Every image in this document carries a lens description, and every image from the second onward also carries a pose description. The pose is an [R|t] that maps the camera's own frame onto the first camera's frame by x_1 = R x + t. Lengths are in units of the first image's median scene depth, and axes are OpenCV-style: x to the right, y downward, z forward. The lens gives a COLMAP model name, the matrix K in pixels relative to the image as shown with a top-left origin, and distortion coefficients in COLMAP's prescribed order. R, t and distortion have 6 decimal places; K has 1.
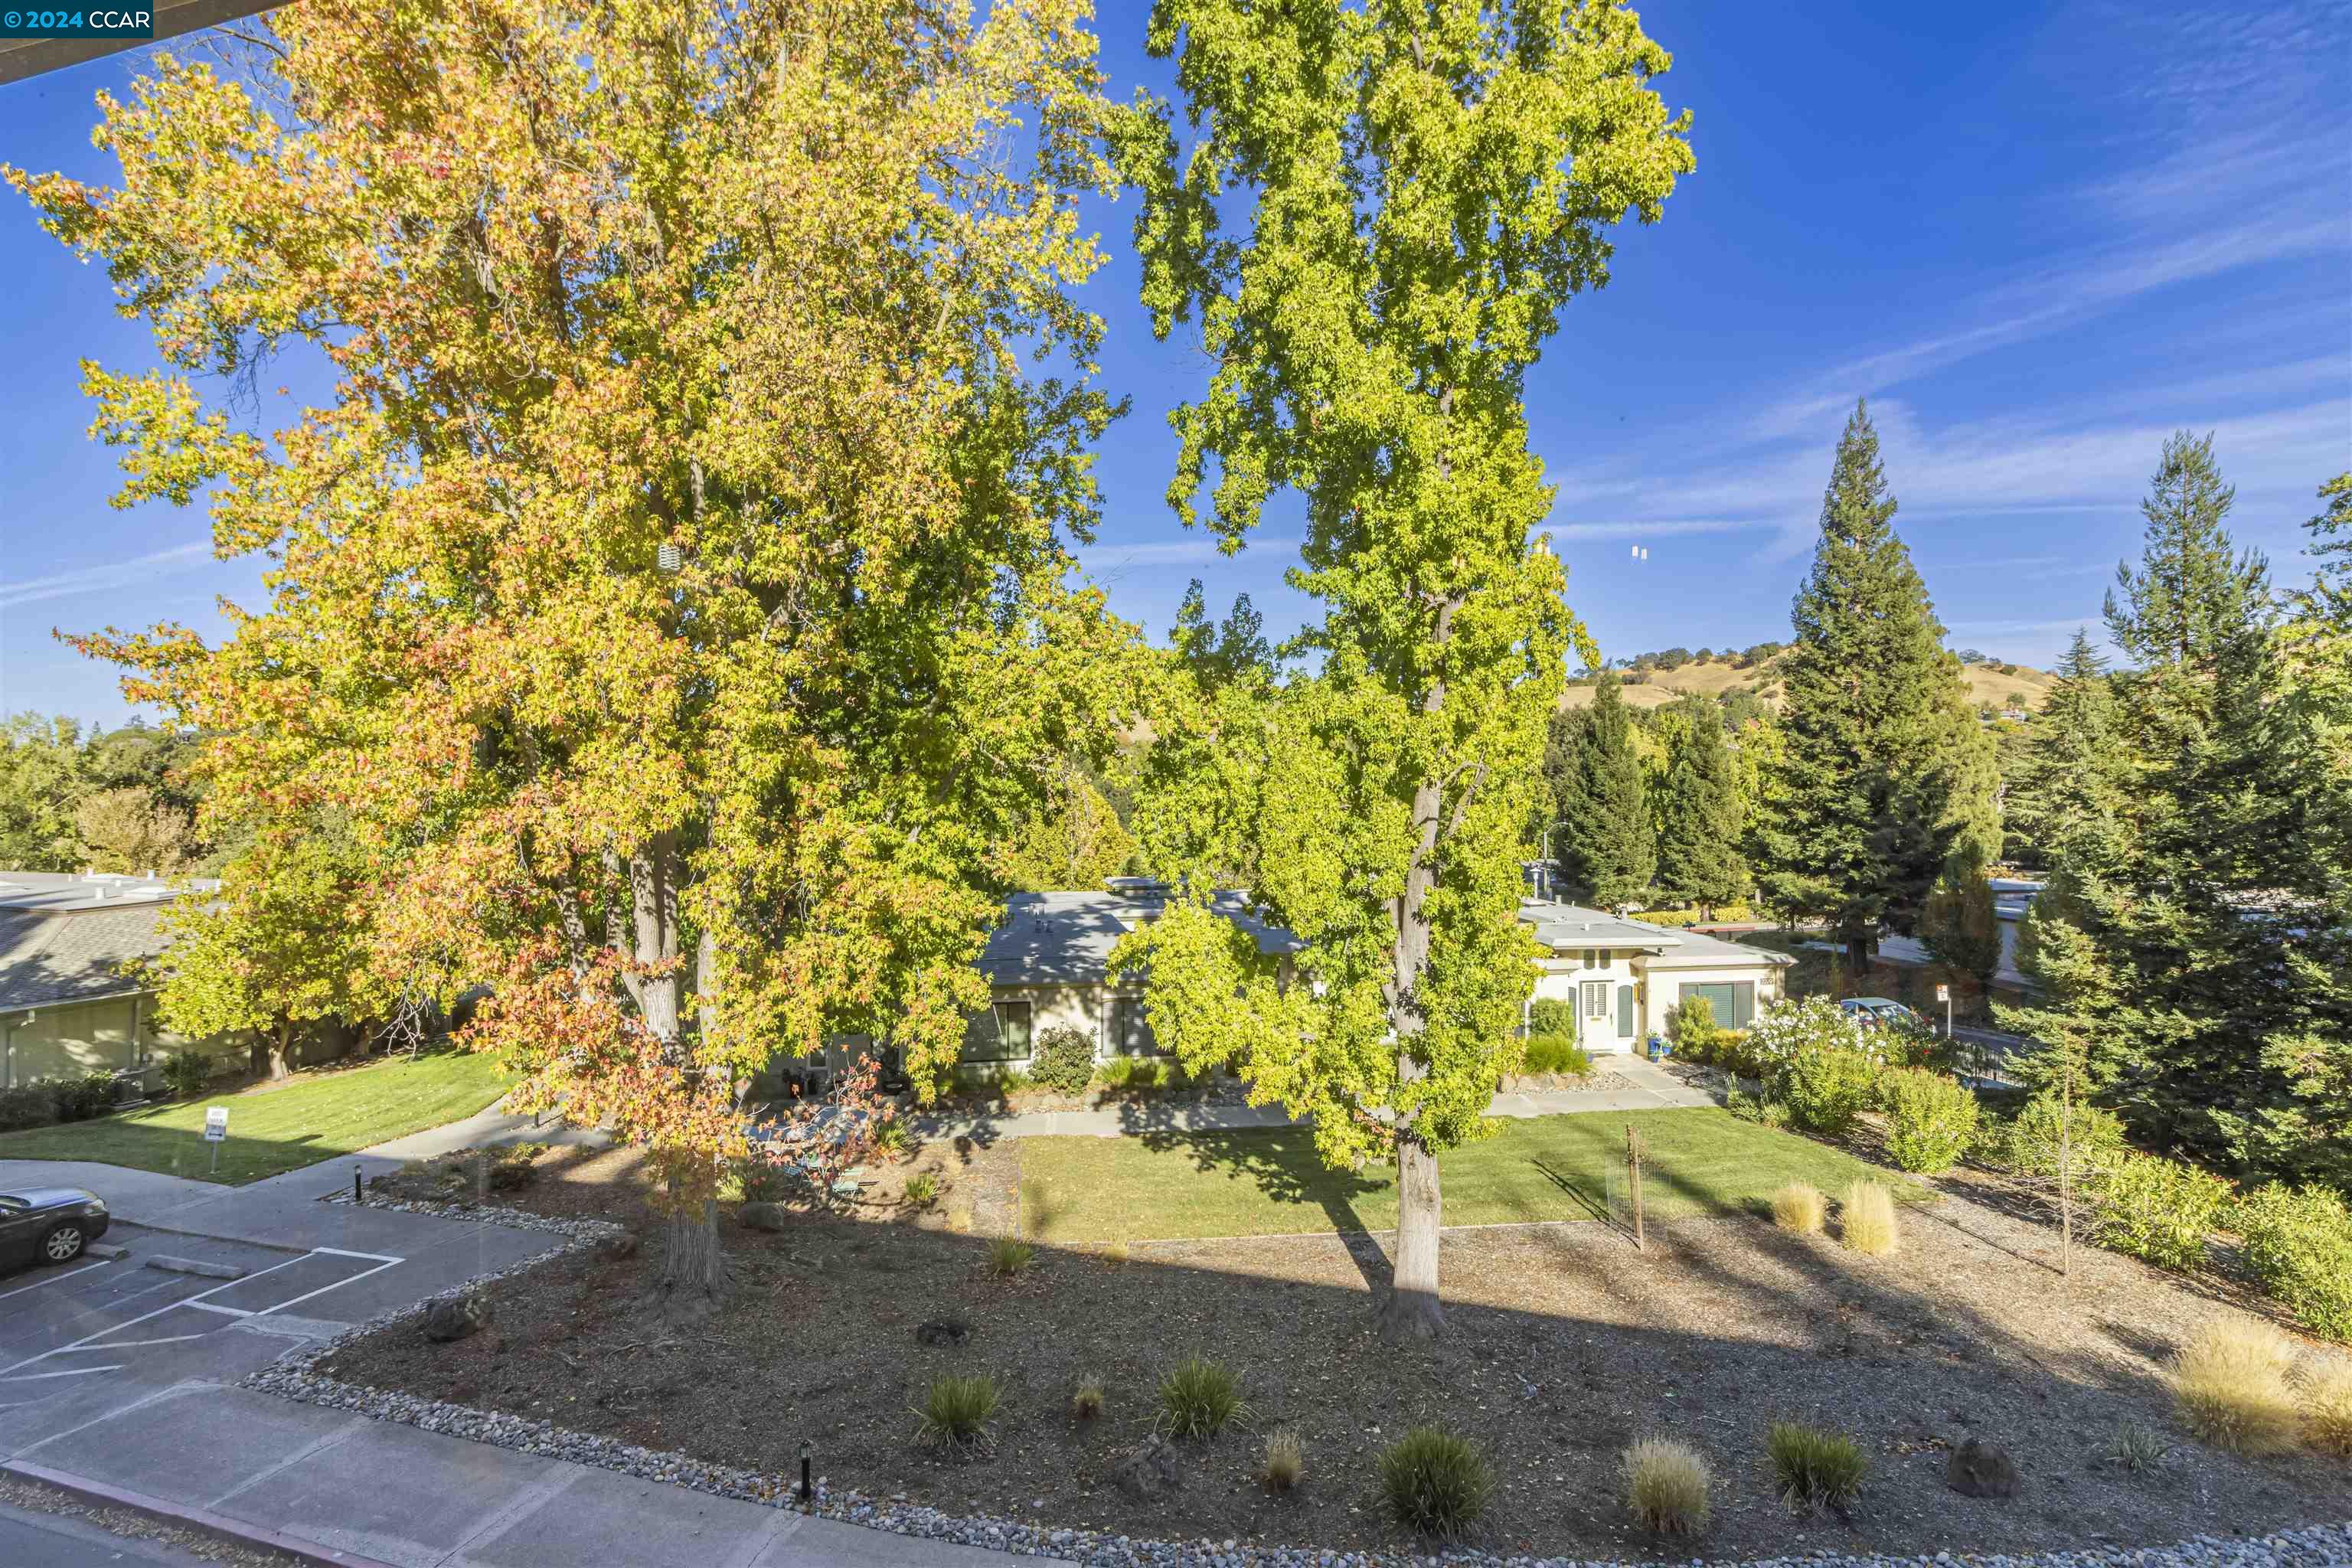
lens RADIAL K [[1278.8, 0, 1176.4], [0, 1278.8, 781.2], [0, 0, 1]] dist [-0.006038, 0.003168]
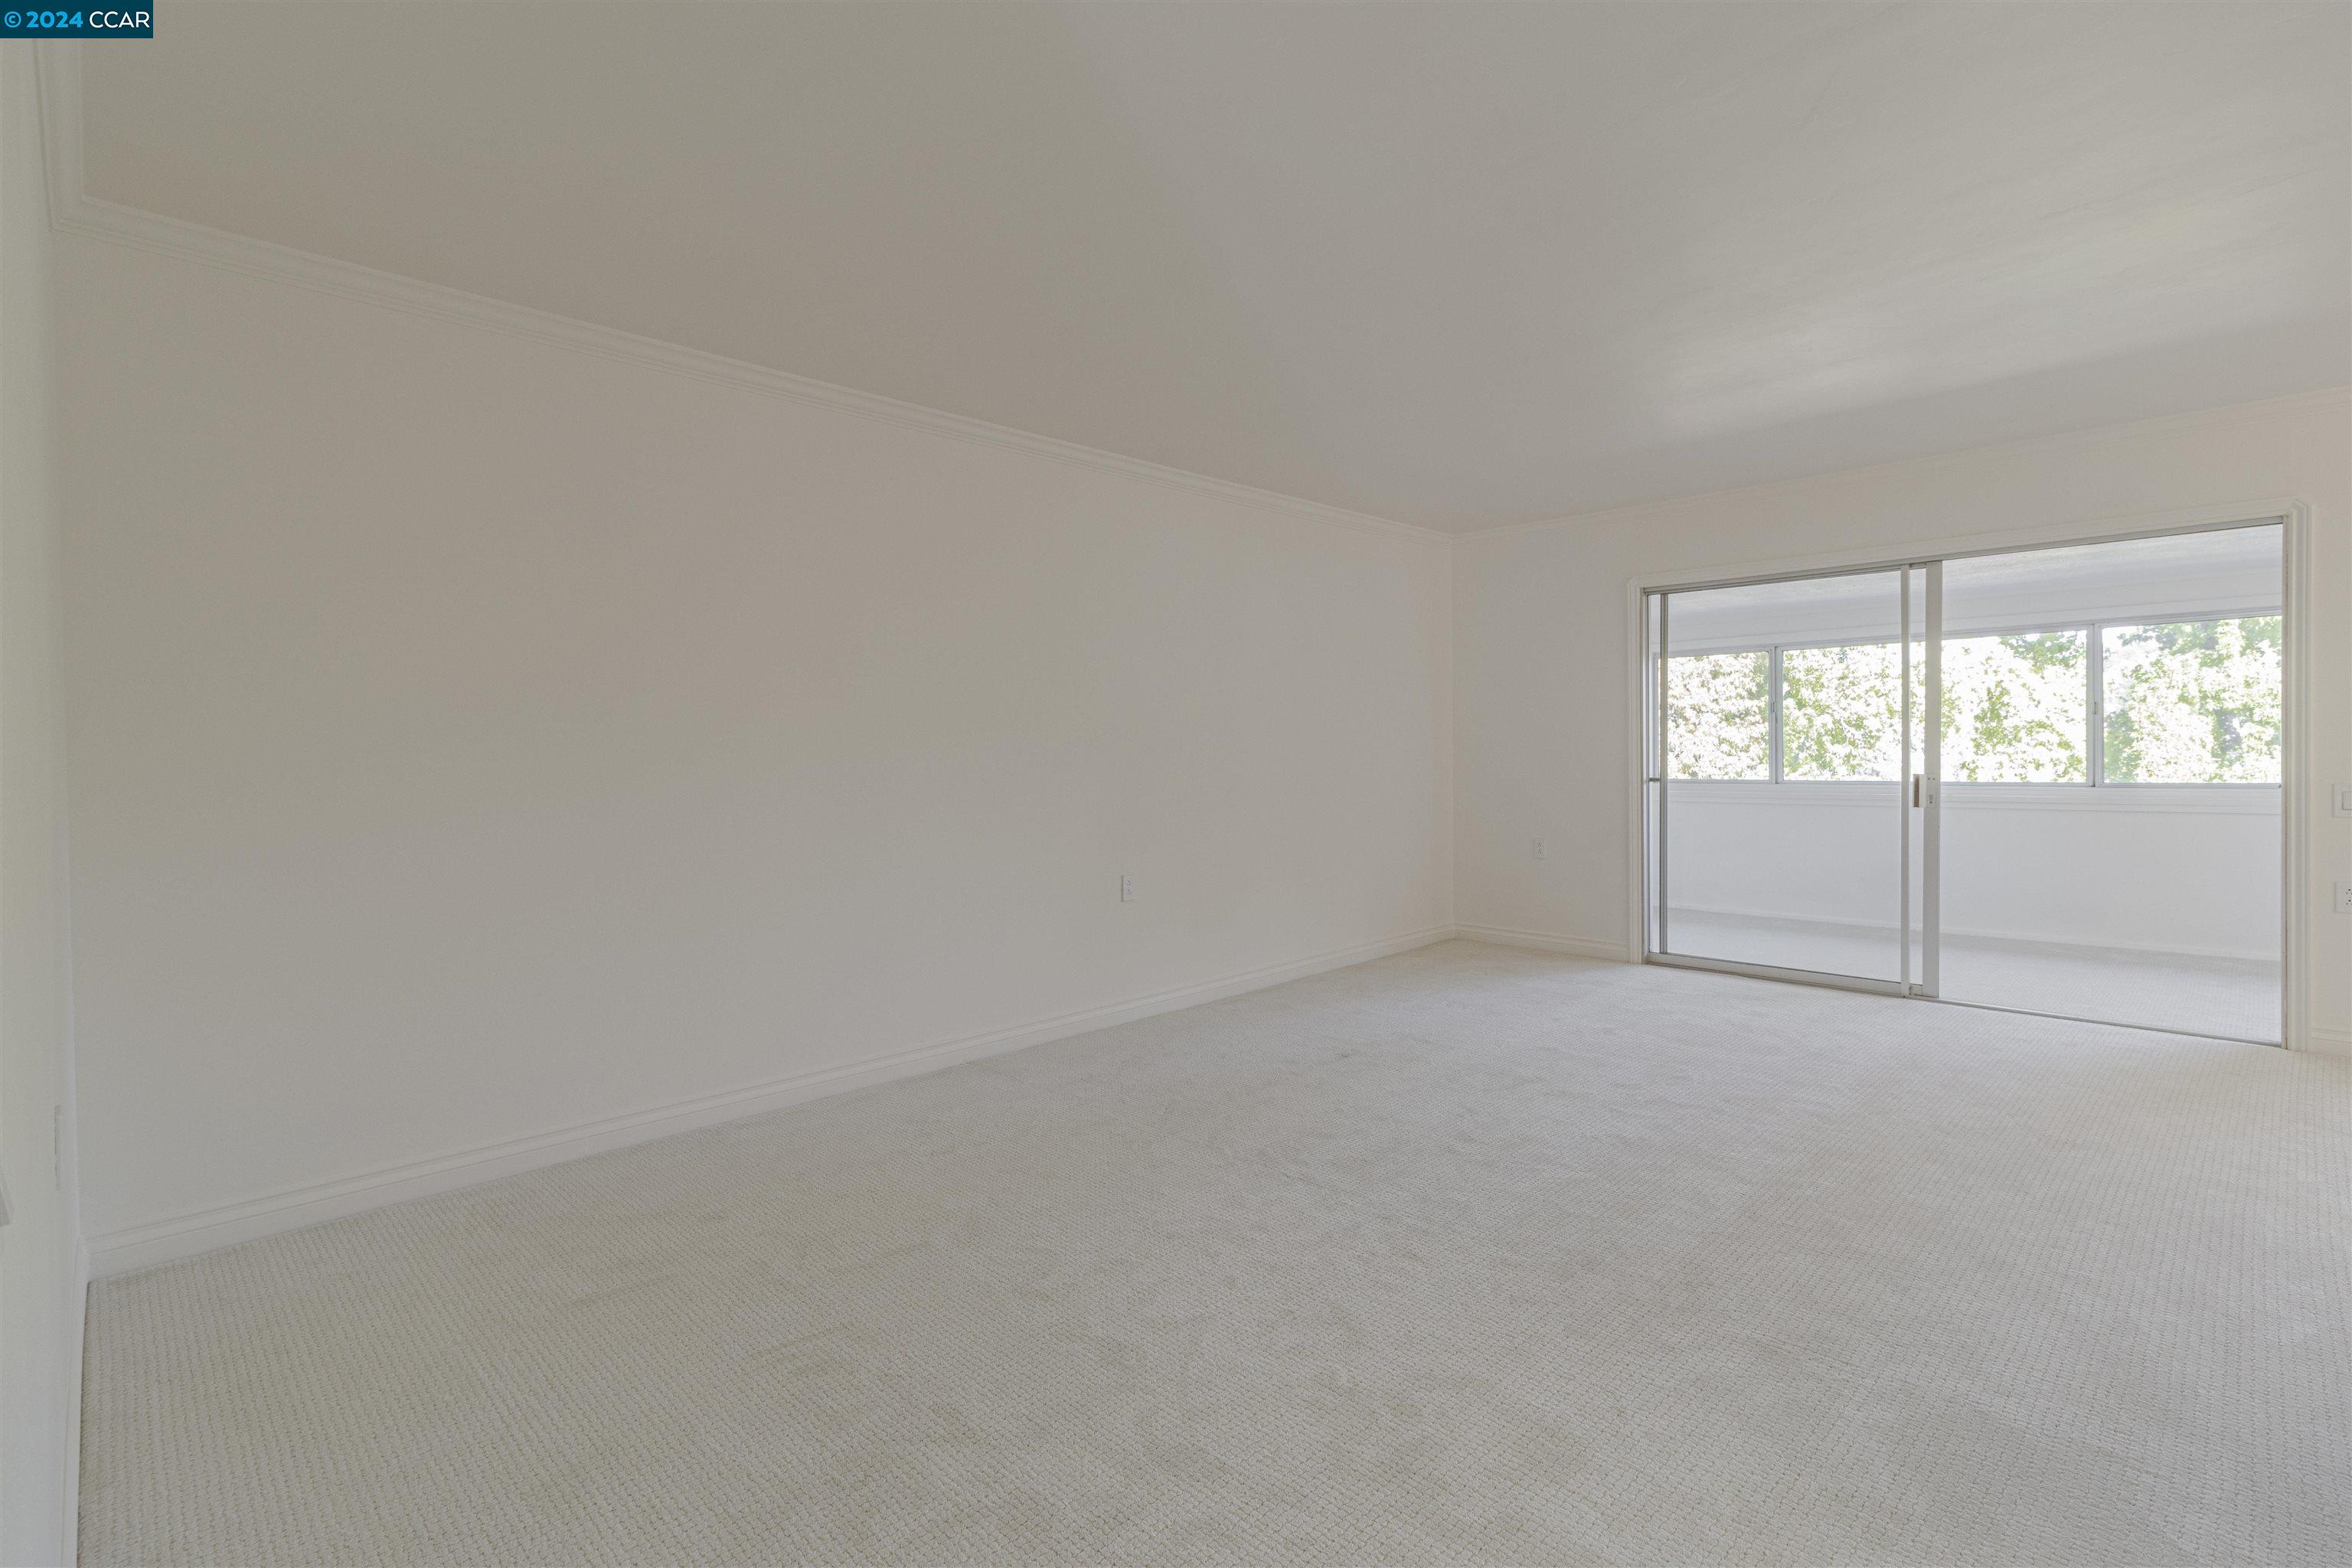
lens RADIAL K [[1078.6, 0, 1187.8], [0, 1078.6, 774.3], [0, 0, 1]] dist [-0.000092, -0.000576]
pose [[0.896256, -0.004683, -0.443512, -0.250291], [0.010669, 0.999883, 0.011003, 0.009011], [0.443408, -0.014593, 0.896201, -0.322564]]
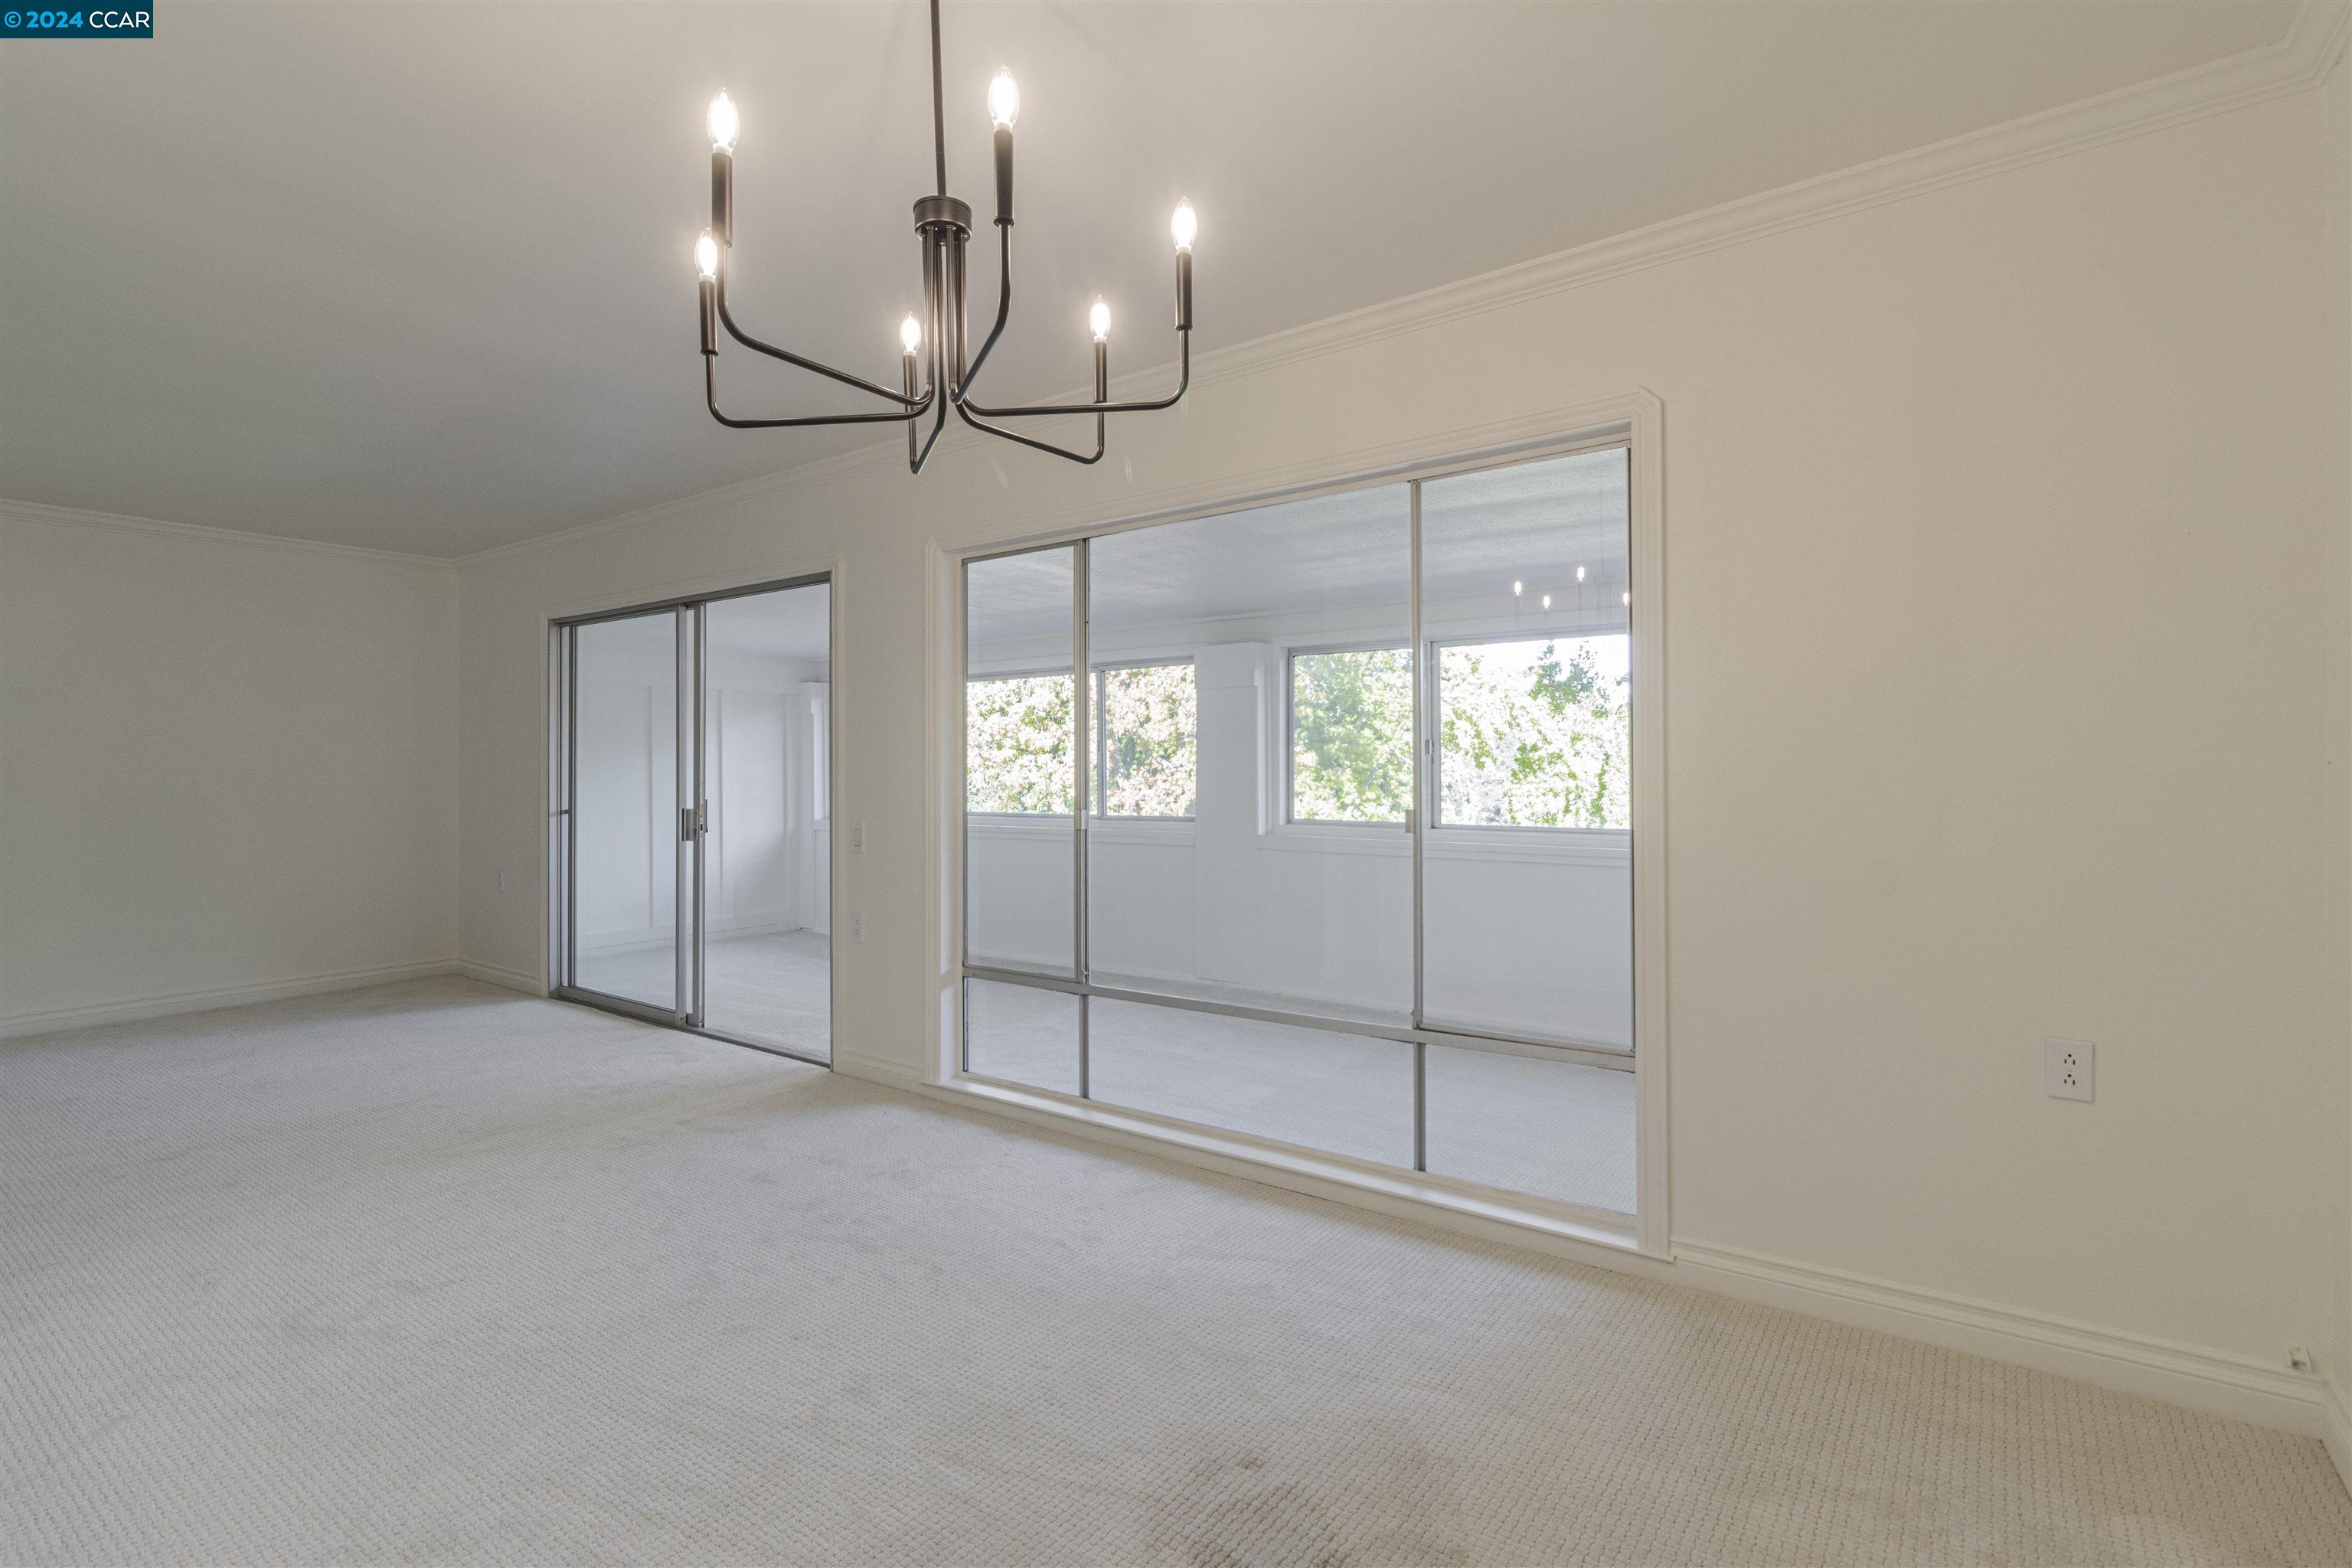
lens RADIAL K [[1078.6, 0, 1172.6], [0, 1078.6, 764.0], [0, 0, 1]] dist [-0.000092, -0.000576]
pose [[0.956986, -0.007998, -0.290023, -0.036922], [0.003017, 0.999840, -0.017619, 0.007874], [0.290117, 0.015986, 0.956858, -0.241407]]
